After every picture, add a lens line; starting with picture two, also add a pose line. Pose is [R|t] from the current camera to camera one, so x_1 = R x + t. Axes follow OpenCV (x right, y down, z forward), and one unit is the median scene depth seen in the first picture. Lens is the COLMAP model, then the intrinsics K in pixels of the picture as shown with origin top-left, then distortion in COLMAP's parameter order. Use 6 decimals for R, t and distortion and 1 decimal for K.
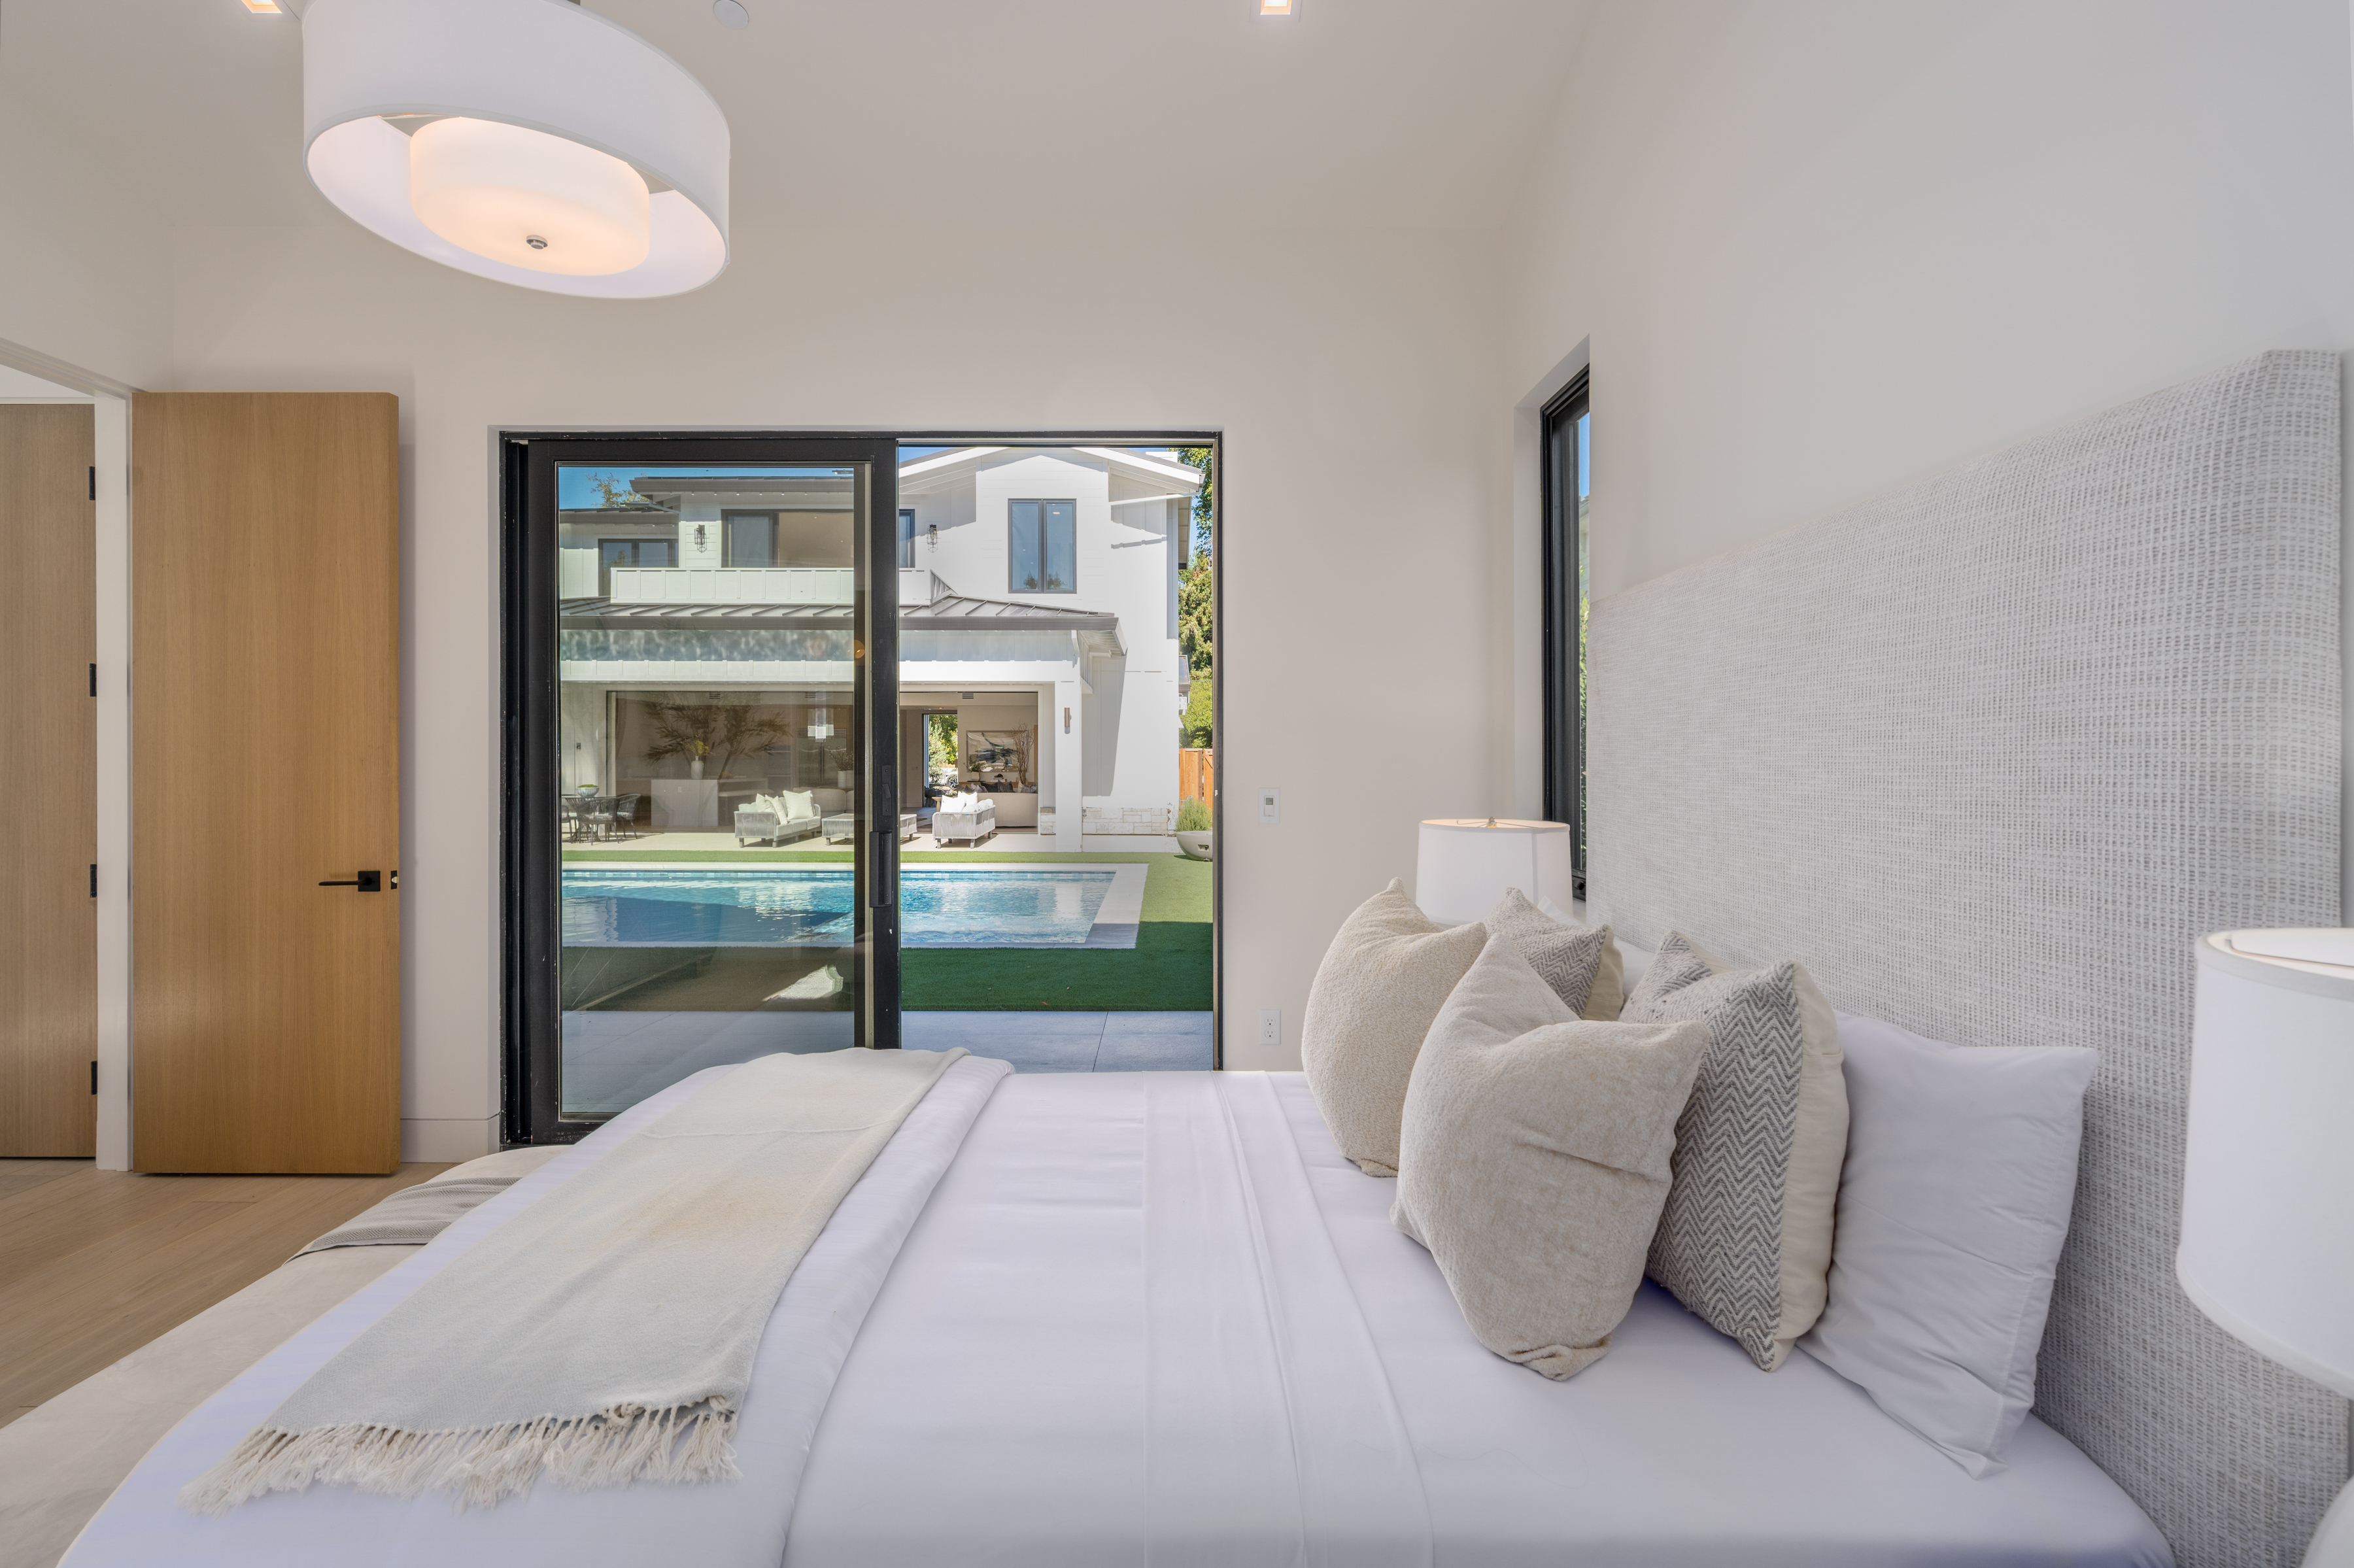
lens RADIAL K [[1087.3, 0, 1186.7], [0, 1087.3, 760.8], [0, 0, 1]] dist [-0.005607, -0.000489]
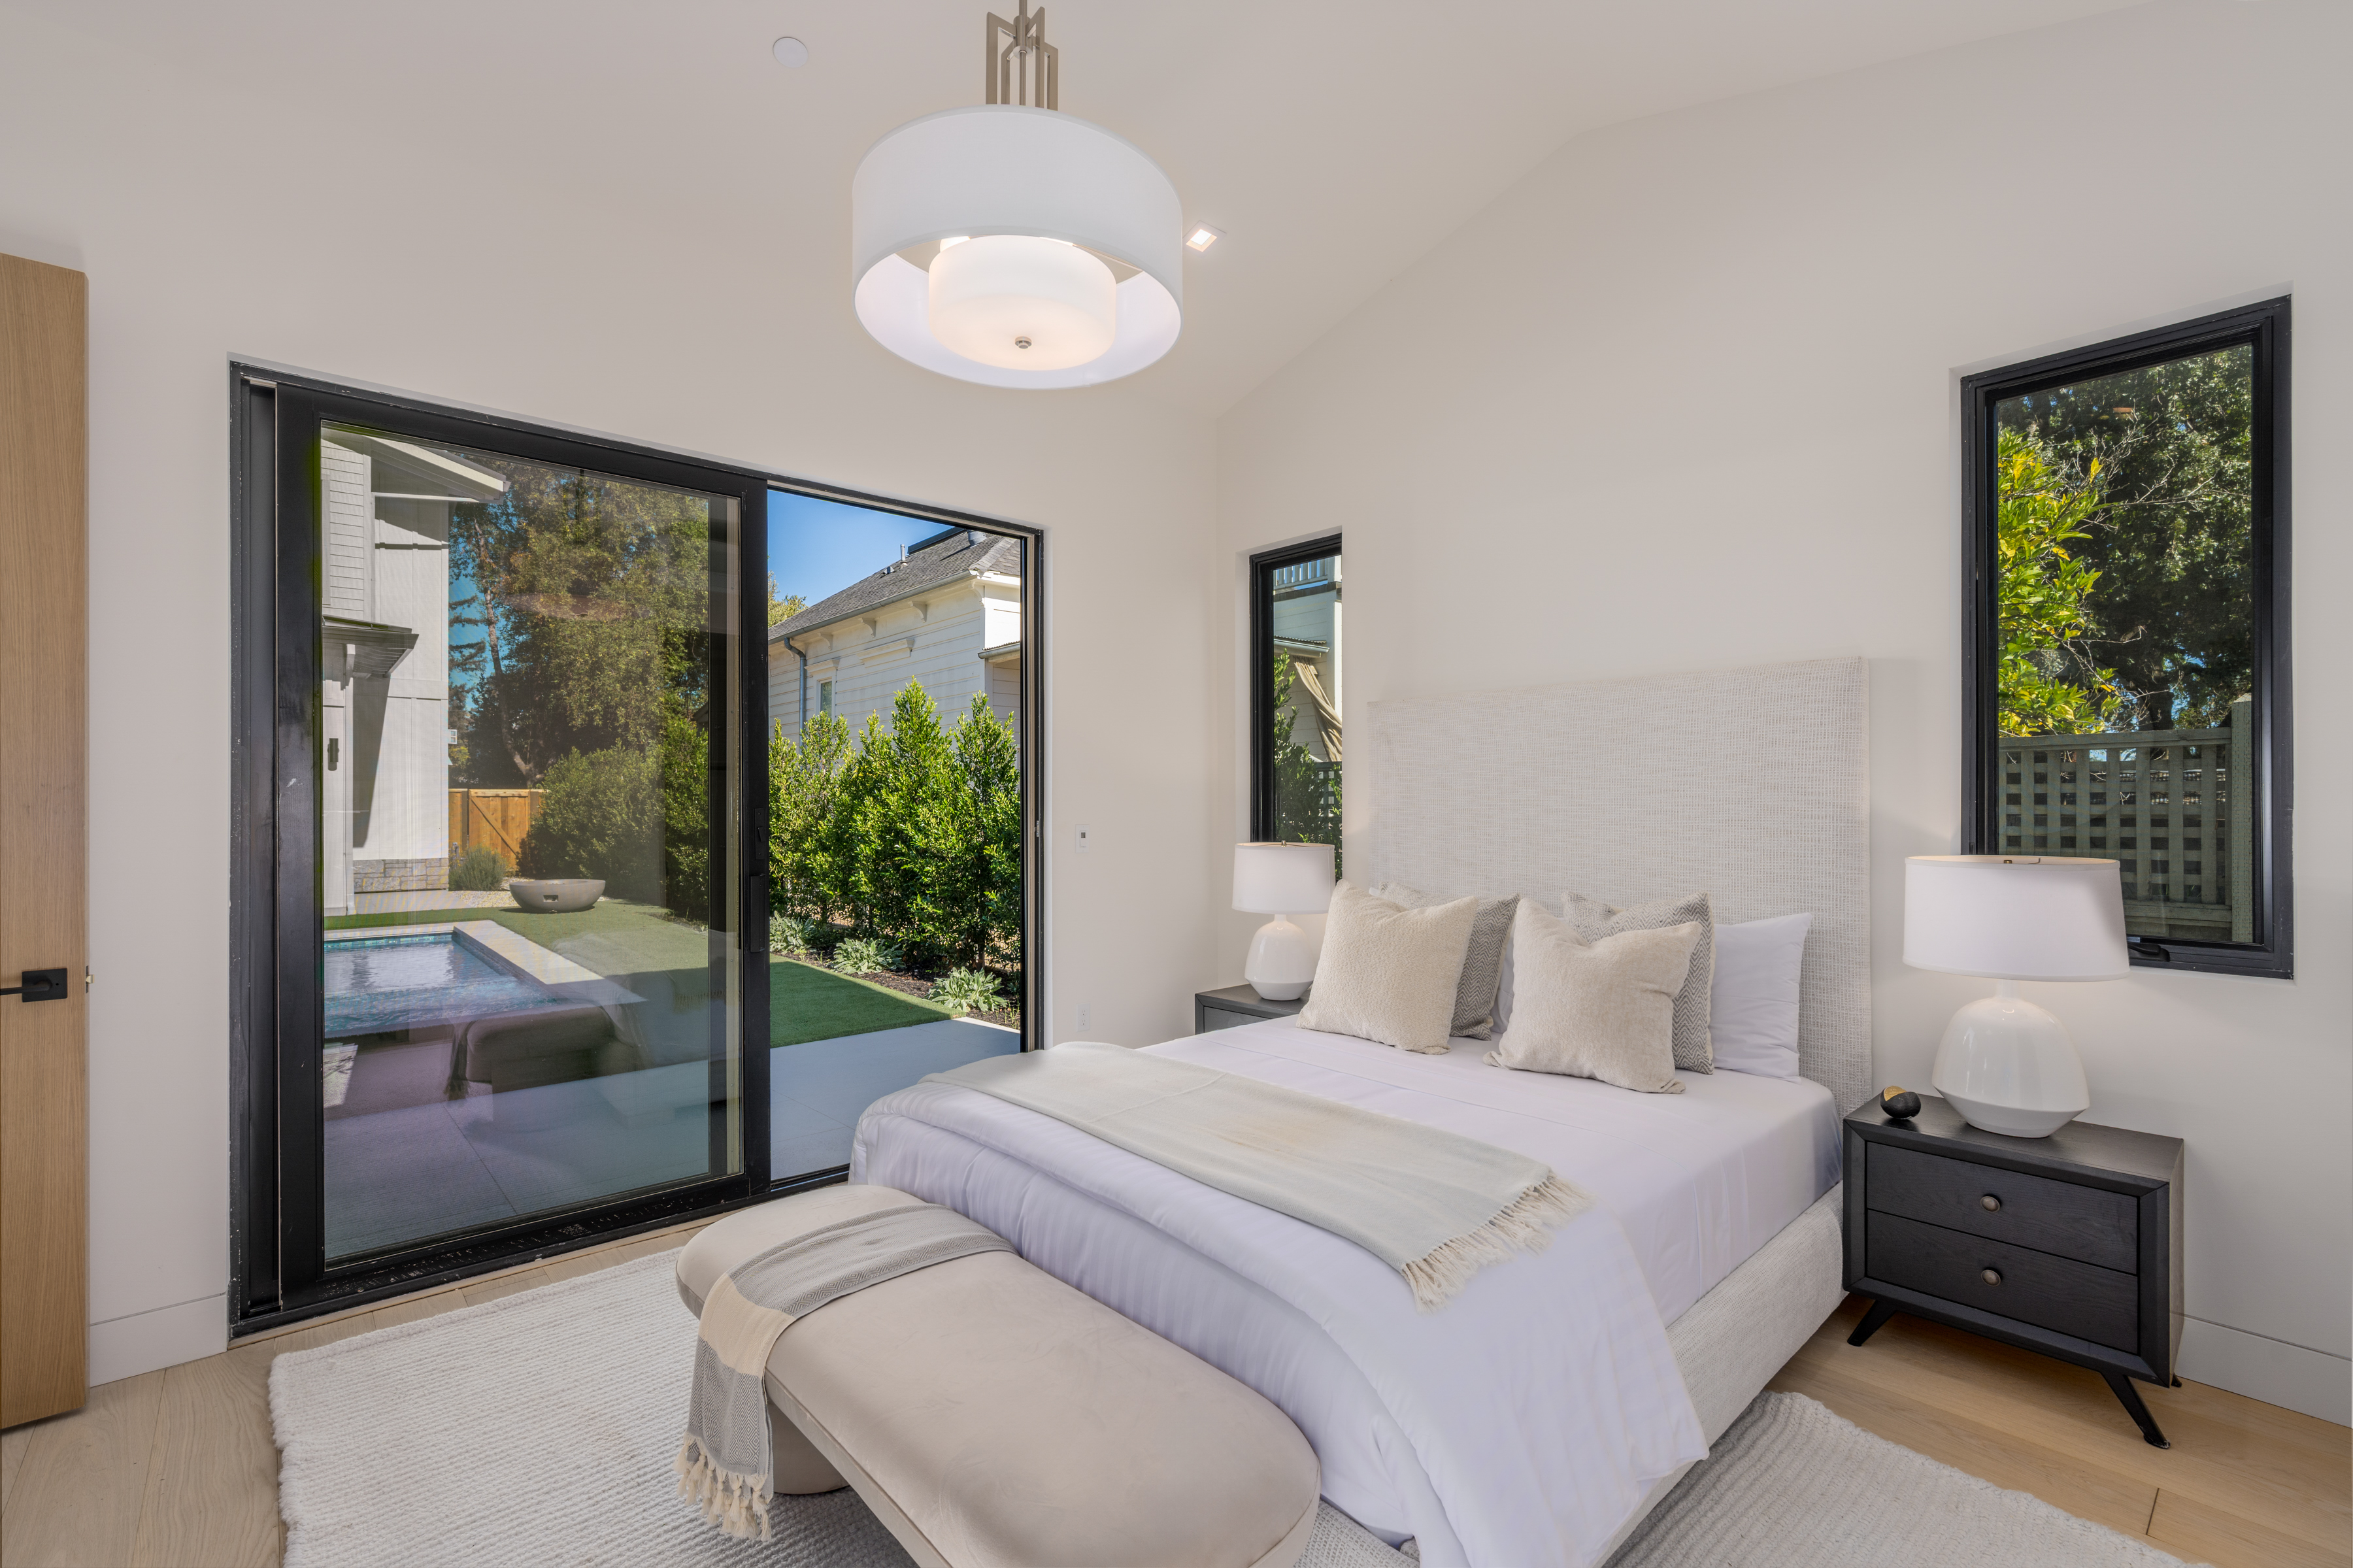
lens RADIAL K [[958.2, 0, 1249.4], [0, 958.2, 796.8], [0, 0, 1]] dist [0.003329, 0.000246]
pose [[0.753837, 0.000790, 0.657061, -0.540067], [0.002595, 0.999988, -0.004179, -0.001873], [-0.657057, 0.004855, 0.753825, 0.047816]]
